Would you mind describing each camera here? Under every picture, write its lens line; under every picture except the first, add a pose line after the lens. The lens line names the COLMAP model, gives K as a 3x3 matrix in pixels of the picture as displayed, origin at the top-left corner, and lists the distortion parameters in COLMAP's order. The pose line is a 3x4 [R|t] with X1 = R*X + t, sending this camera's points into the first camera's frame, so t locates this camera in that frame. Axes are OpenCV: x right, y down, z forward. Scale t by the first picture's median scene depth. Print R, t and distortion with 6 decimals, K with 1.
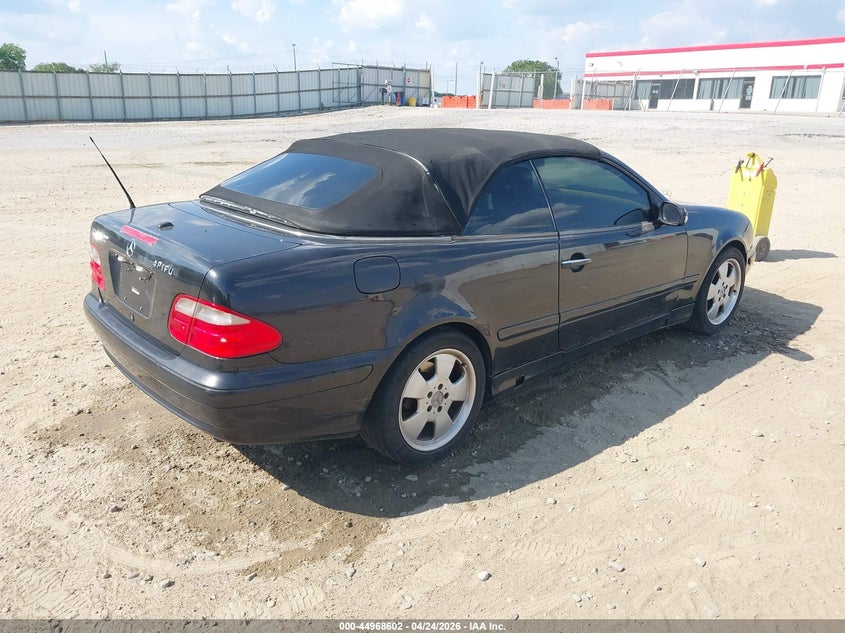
lens RADIAL K [[675.2, 0, 437.0], [0, 675.2, 316.4], [0, 0, 1]] dist [-0.068222, 0.001243]
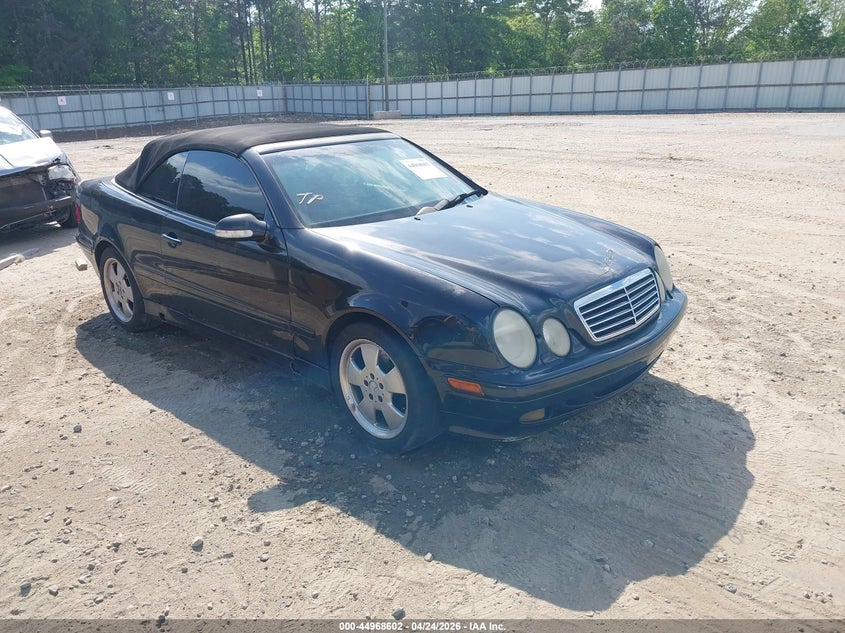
lens RADIAL K [[639.5, 0, 406.0], [0, 639.5, 316.8], [0, 0, 1]] dist [-0.003132, -0.049592]
pose [[0.074462, 0.302564, -0.950216, 0.977573], [-0.263970, 0.924853, 0.273802, -0.275696], [0.961652, 0.230440, 0.148734, 0.897146]]
